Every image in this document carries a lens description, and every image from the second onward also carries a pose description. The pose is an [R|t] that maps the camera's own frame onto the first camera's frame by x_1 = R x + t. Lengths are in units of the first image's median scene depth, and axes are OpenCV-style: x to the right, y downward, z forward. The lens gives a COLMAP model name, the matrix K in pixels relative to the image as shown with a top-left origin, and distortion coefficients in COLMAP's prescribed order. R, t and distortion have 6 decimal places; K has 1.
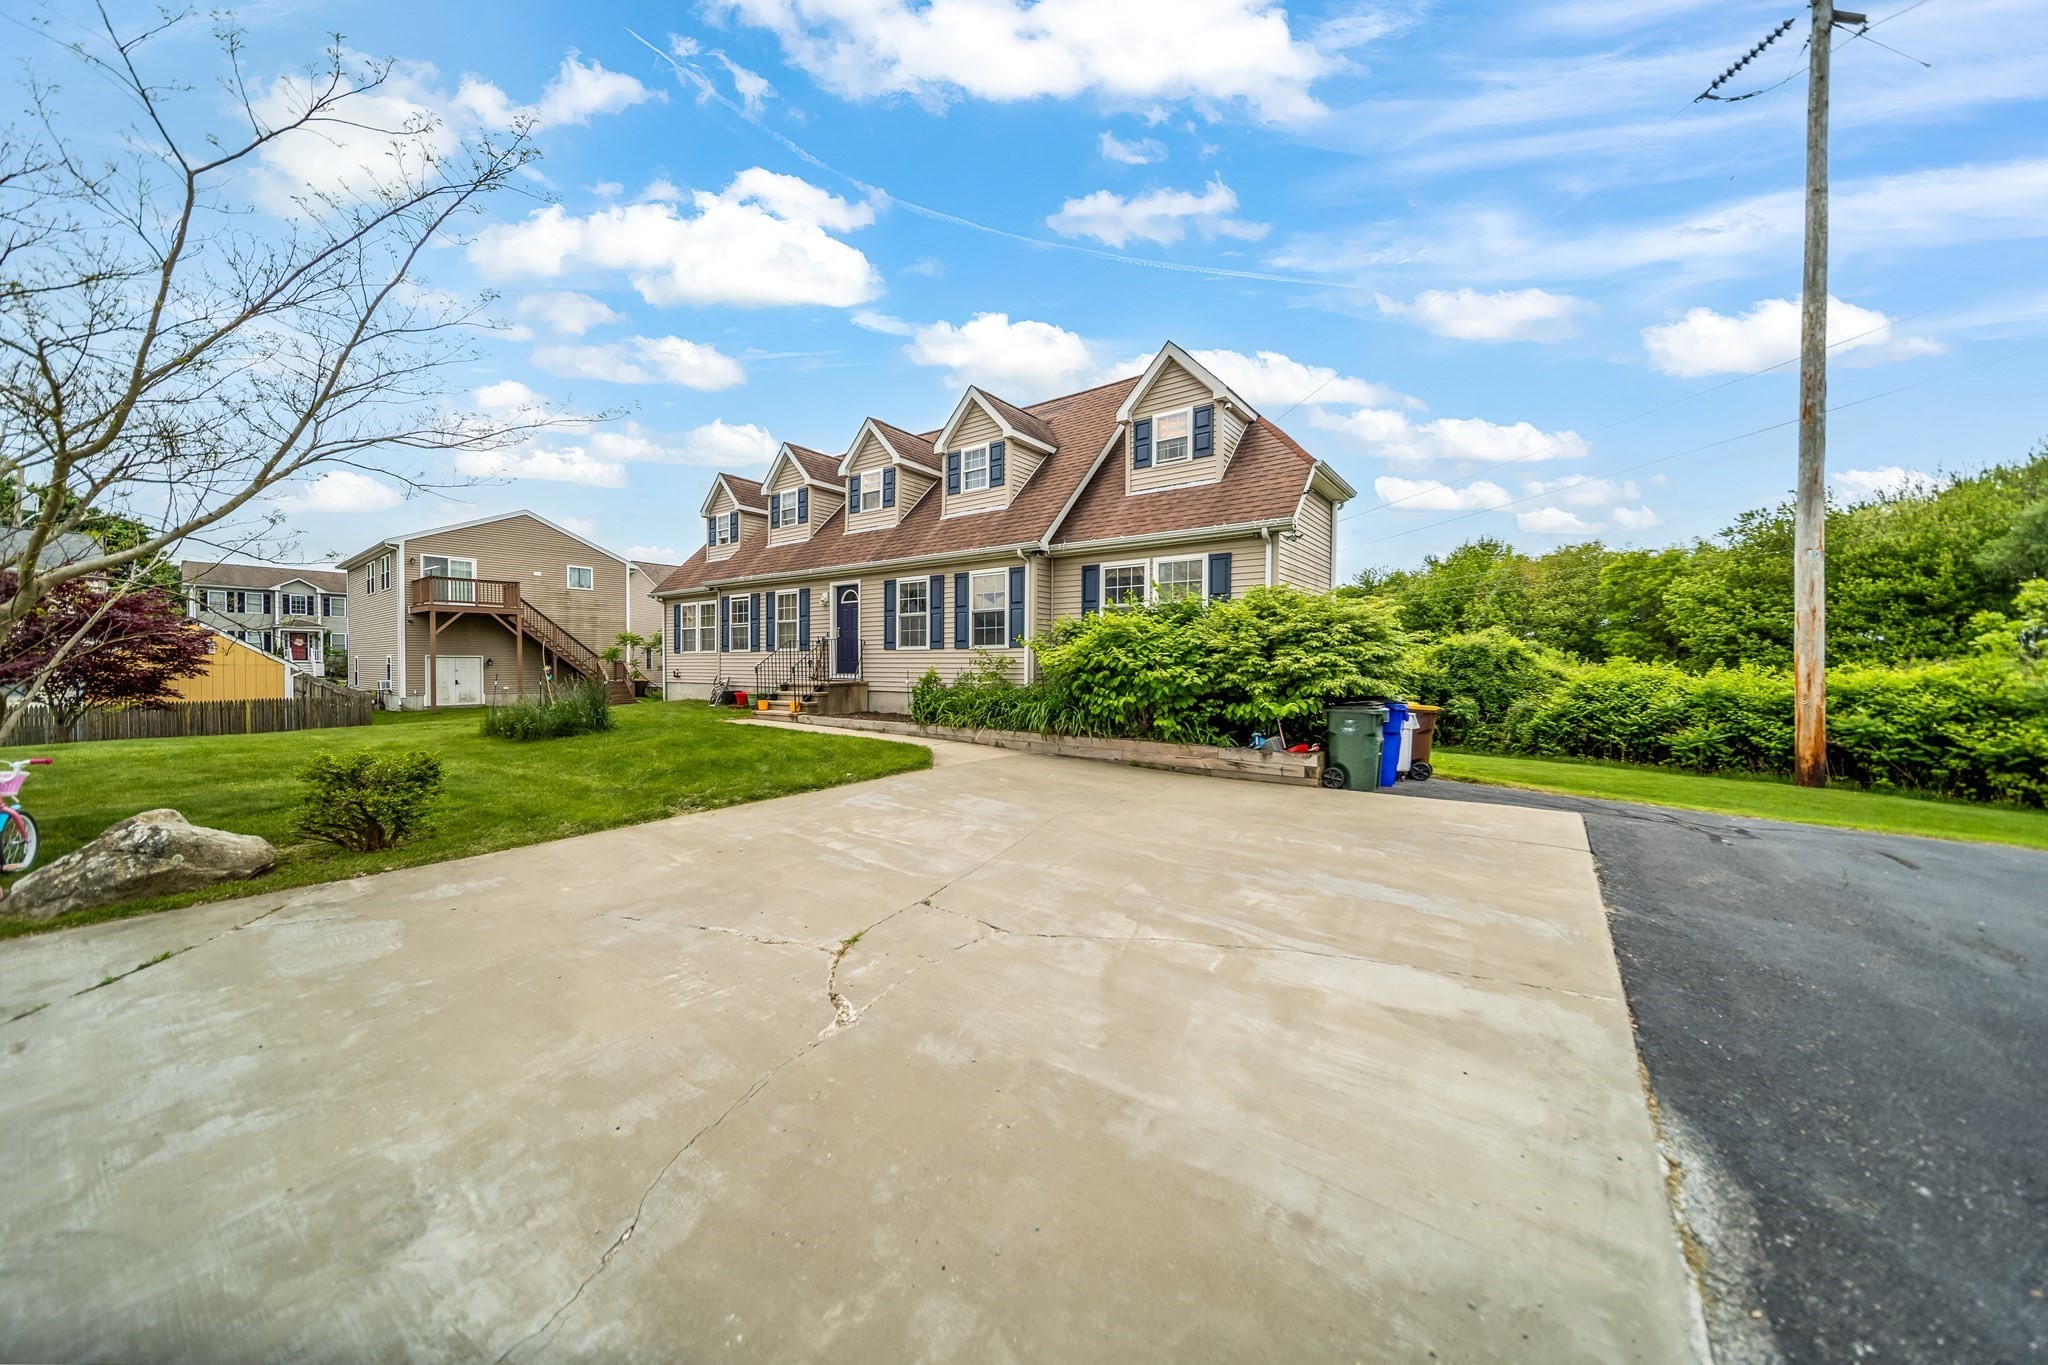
lens RADIAL K [[734.9, 0, 1031.9], [0, 734.9, 672.4], [0, 0, 1]] dist [0.002979, -0.000371]
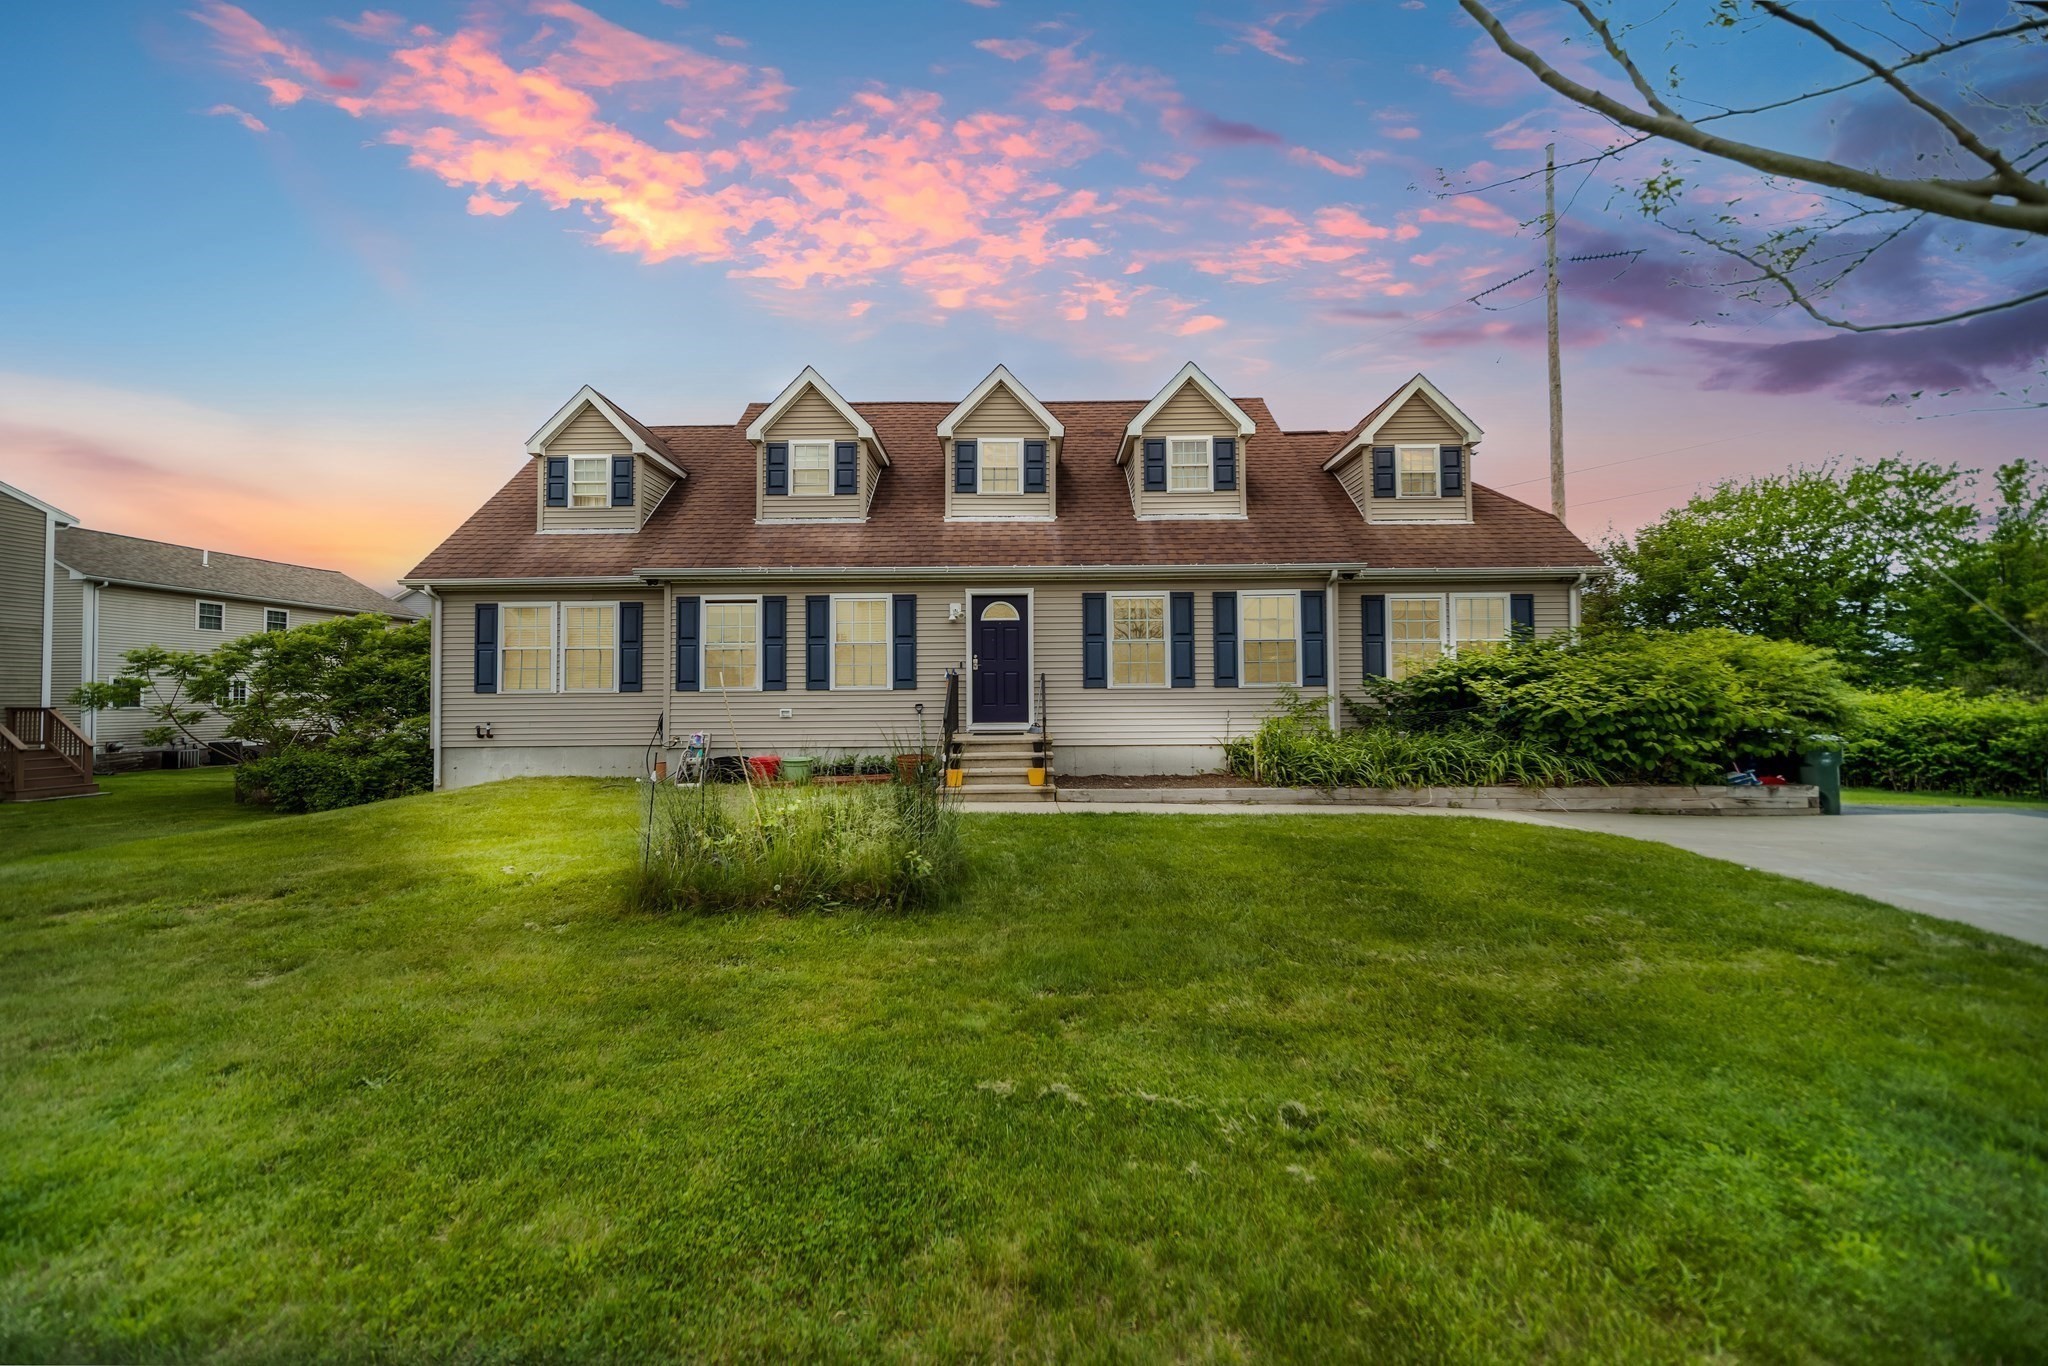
lens RADIAL K [[734.9, 0, 1024.7], [0, 734.9, 684.1], [0, 0, 1]] dist [0.002979, -0.000371]
pose [[0.801791, 0.012201, 0.597481, -0.642605], [0.016096, 0.998988, -0.042000, -0.005965], [-0.597388, 0.043292, 0.800783, 0.437205]]
